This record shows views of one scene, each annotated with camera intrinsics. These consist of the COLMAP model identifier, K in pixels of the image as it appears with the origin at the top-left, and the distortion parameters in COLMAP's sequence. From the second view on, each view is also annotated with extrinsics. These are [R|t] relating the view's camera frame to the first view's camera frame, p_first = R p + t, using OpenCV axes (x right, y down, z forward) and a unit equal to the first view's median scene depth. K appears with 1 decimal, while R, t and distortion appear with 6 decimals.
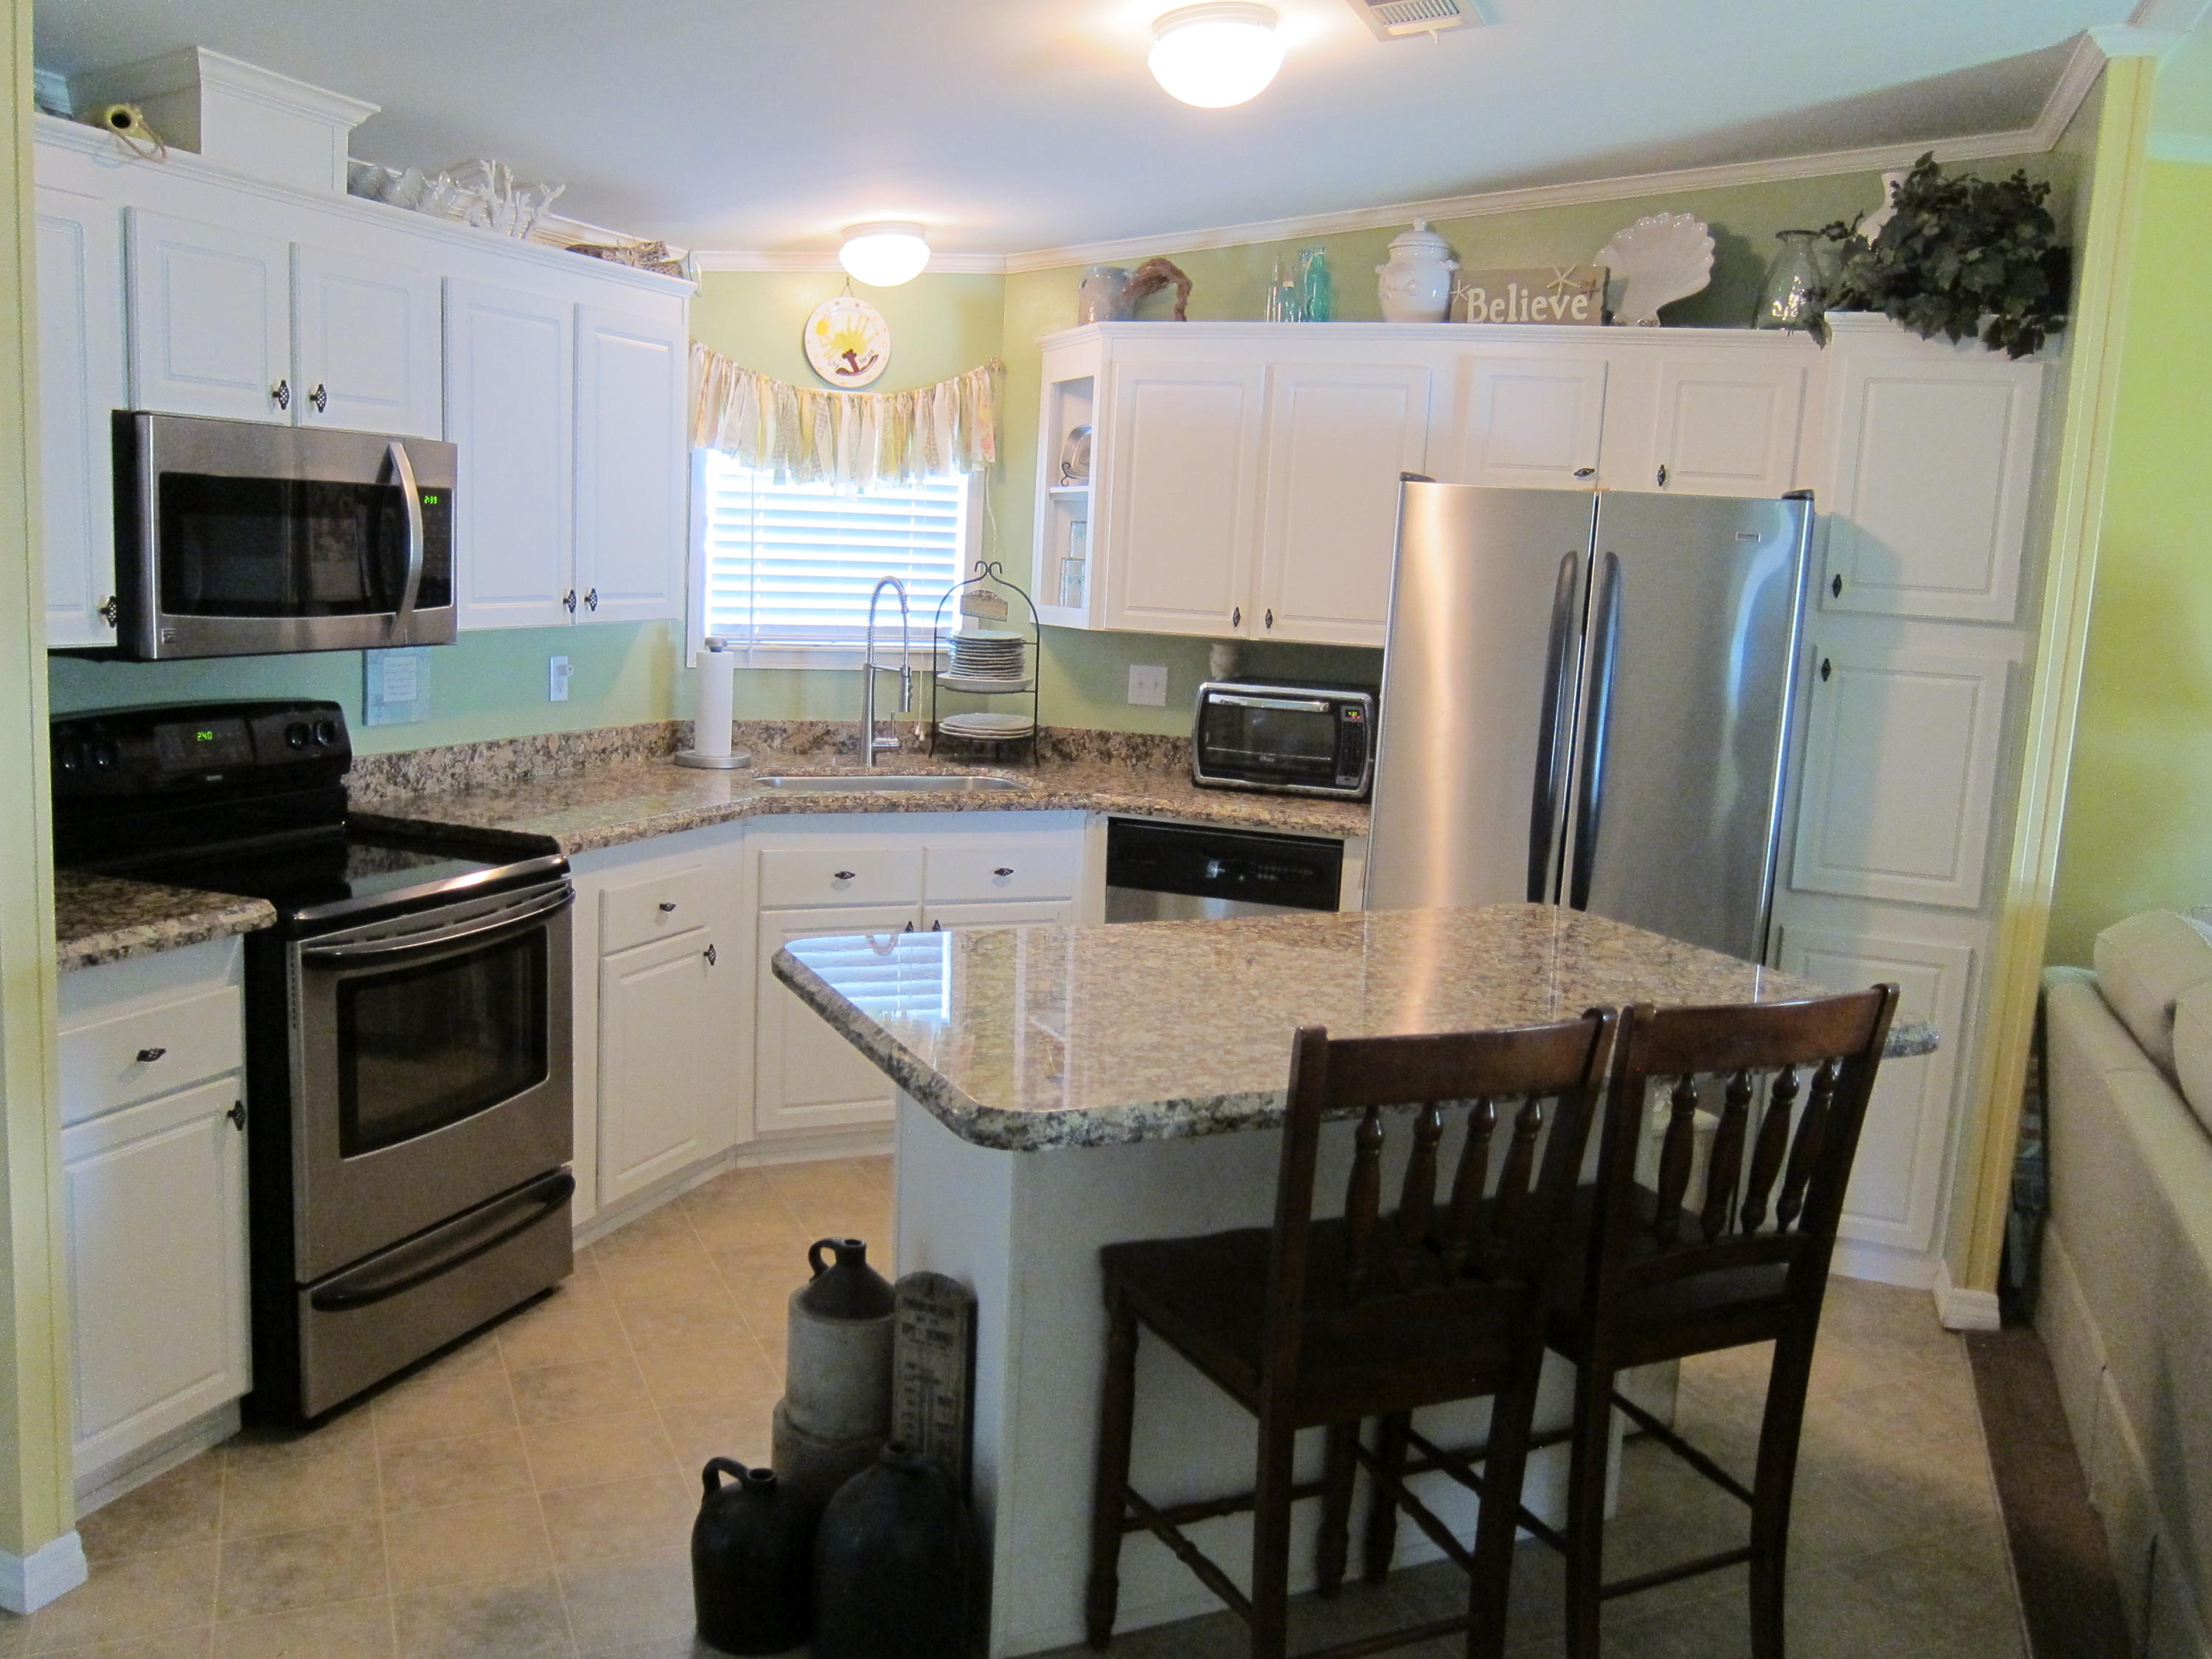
lens RADIAL K [[1845.2, 0, 1110.5], [0, 1845.2, 832.8], [0, 0, 1]] dist [-0.062857, 0.023352]
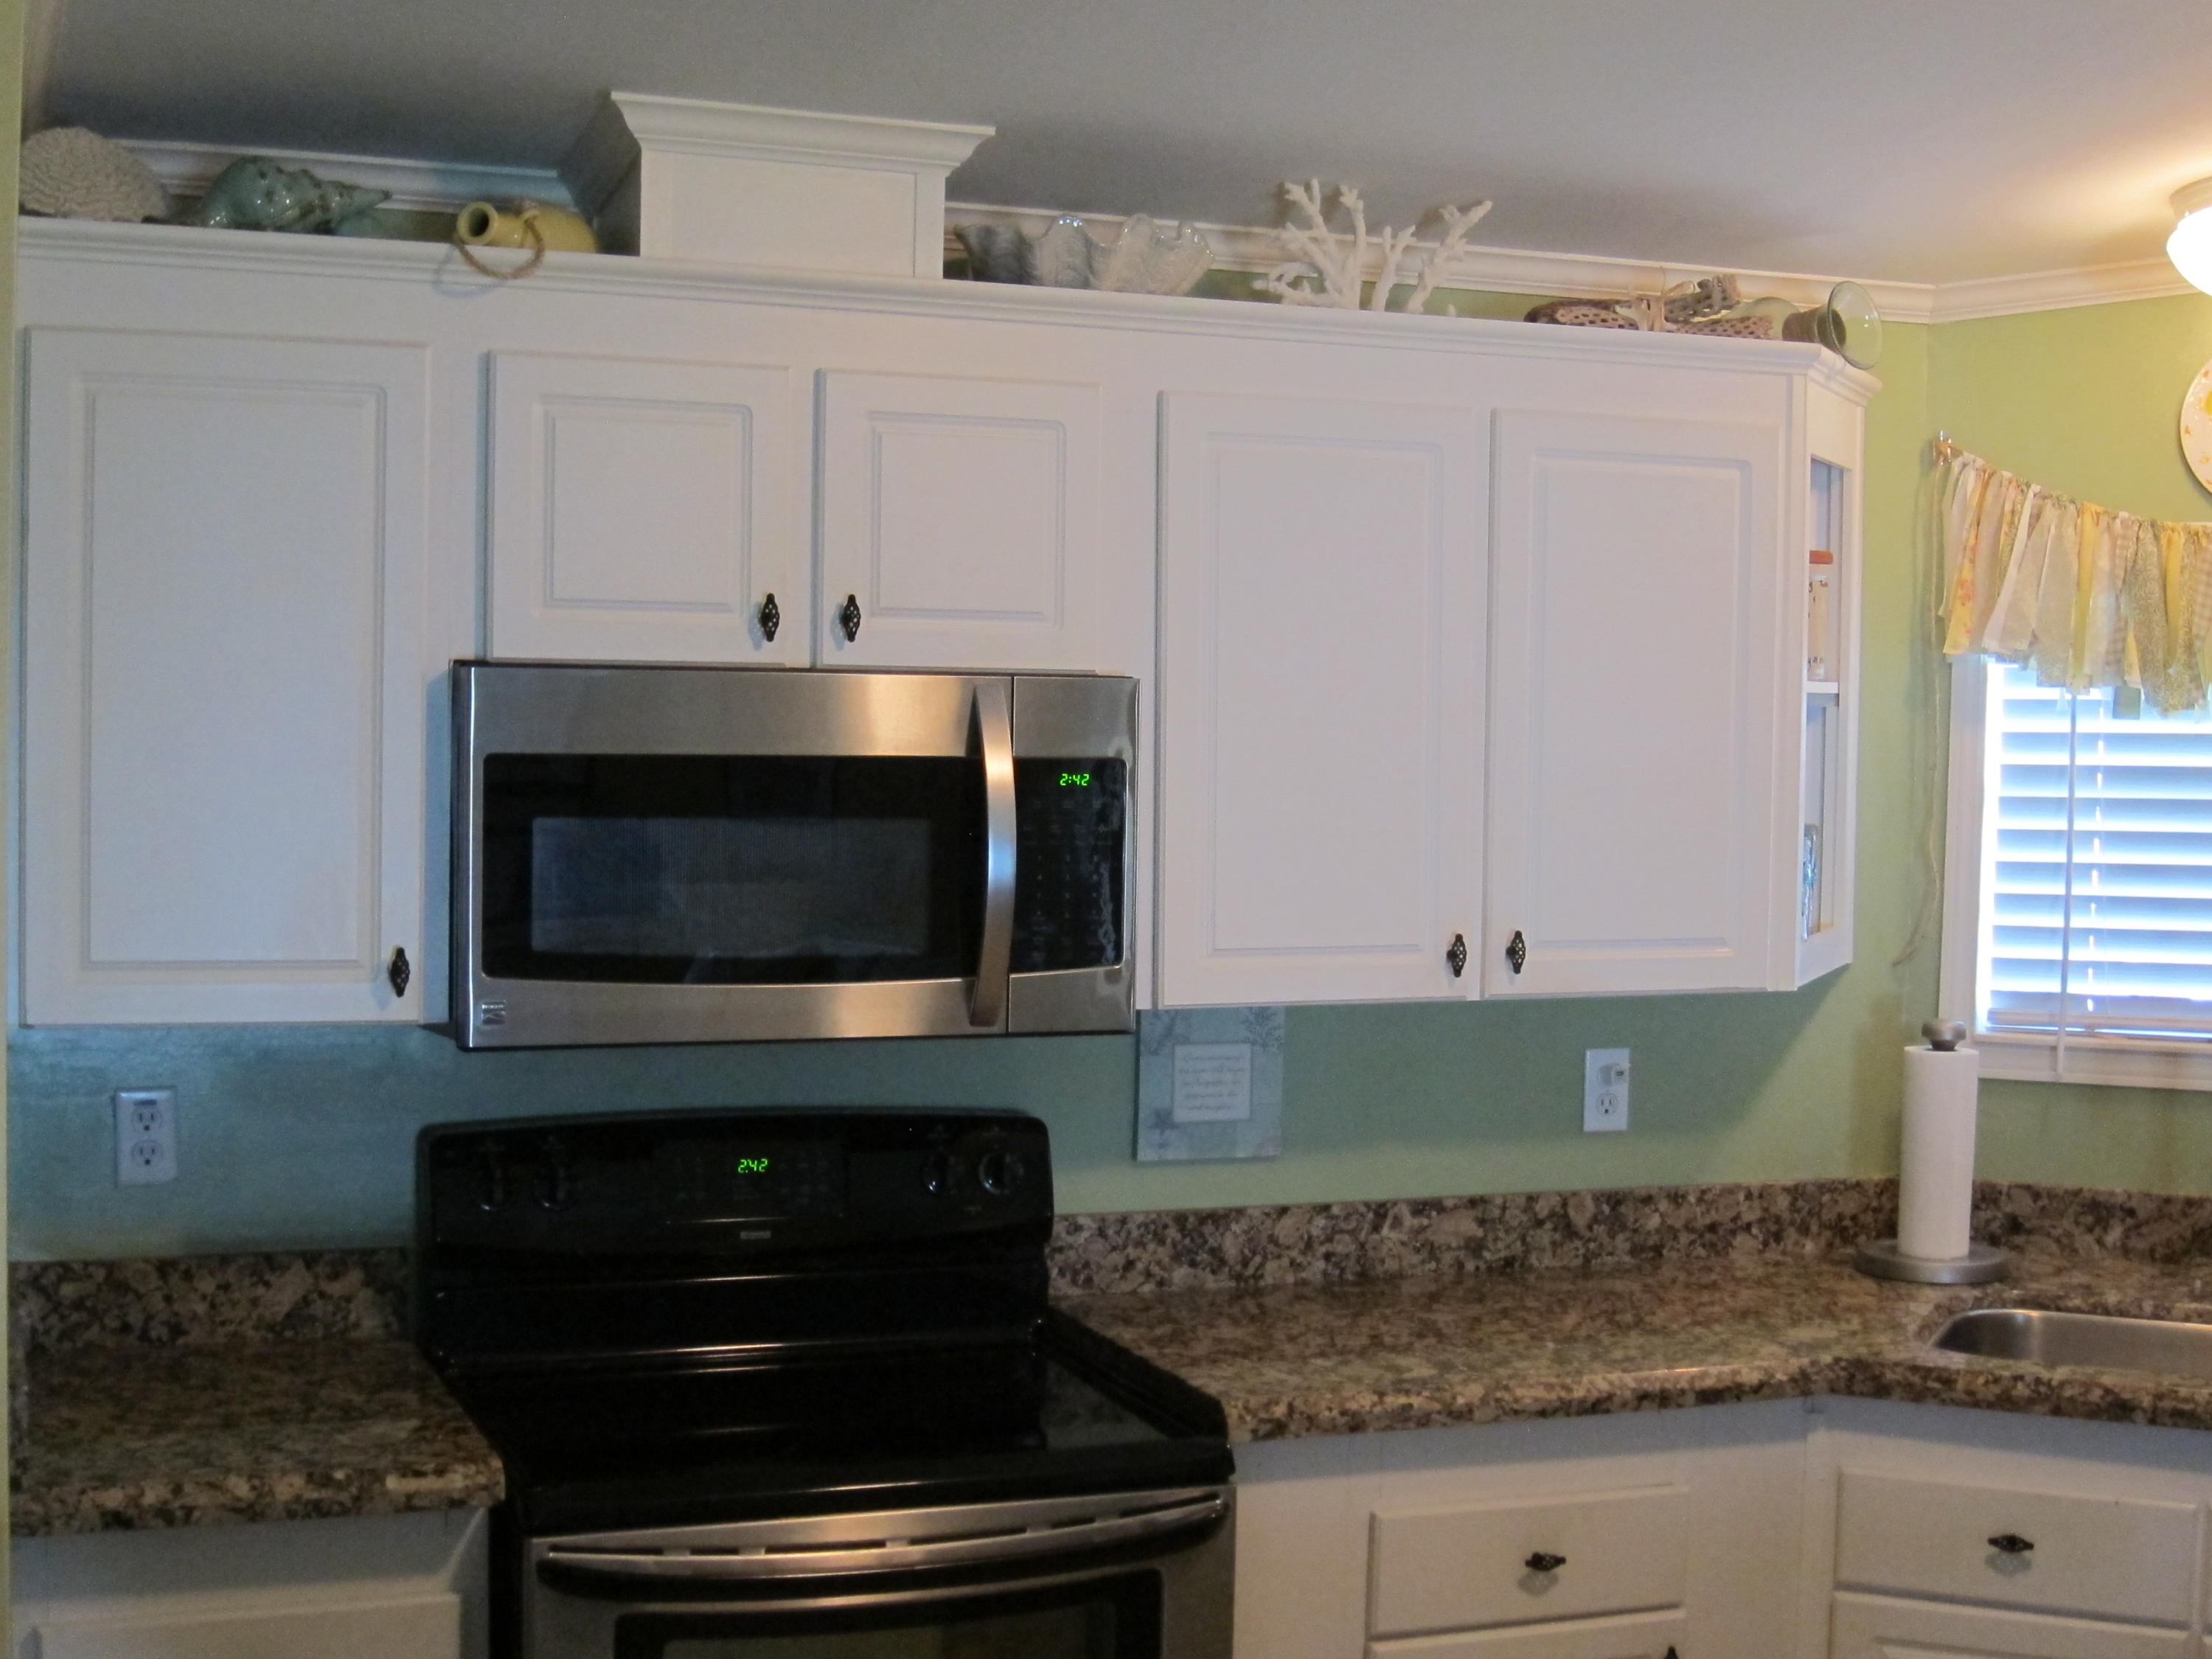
lens RADIAL K [[2938.9, 0, 1131.8], [0, 2938.9, 843.9], [0, 0, 1]] dist [-0.111030, -0.007900]
pose [[0.670611, -0.006612, -0.741780, 0.244586], [-0.098350, 0.990340, -0.097743, -0.057645], [0.735261, 0.138502, 0.663482, 0.314951]]
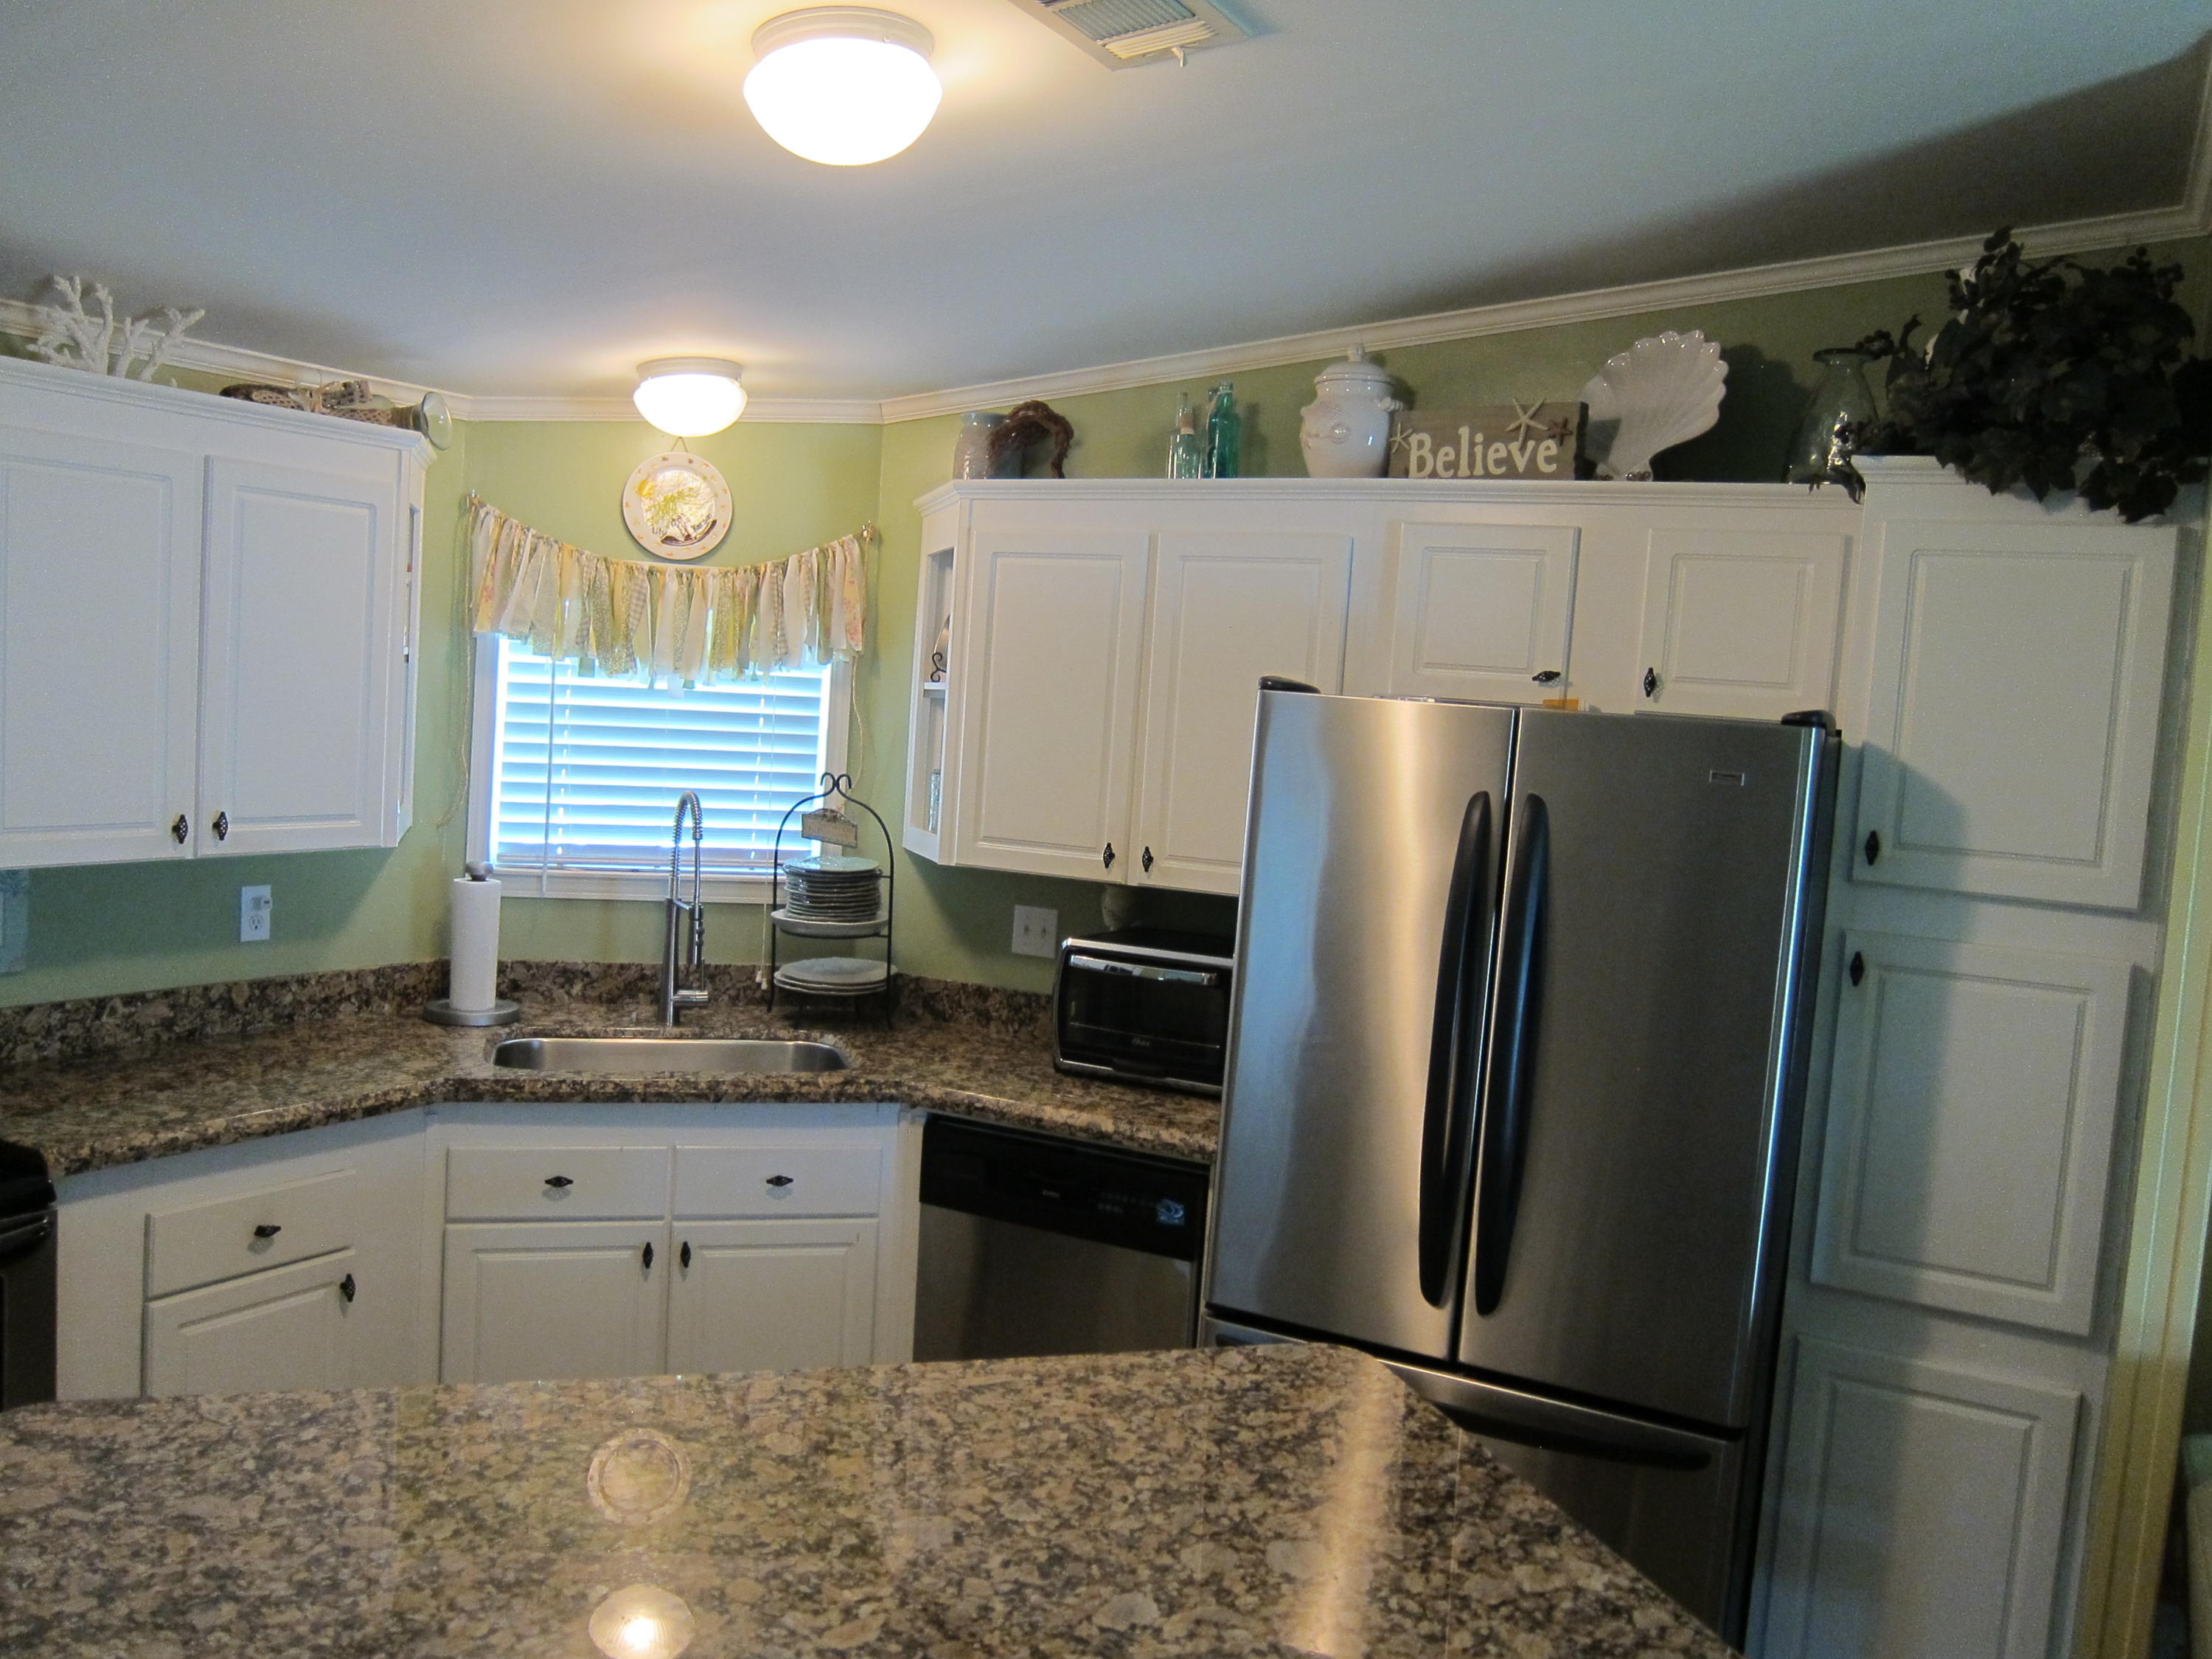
lens RADIAL K [[1848.1, 0, 1114.8], [0, 1848.1, 835.8], [0, 0, 1]] dist [-0.056745, 0.016238]
pose [[0.991412, 0.023340, -0.128675, 0.178179], [-0.034534, 0.995743, -0.085462, -0.062110], [0.126133, 0.089172, 0.987997, 0.247097]]
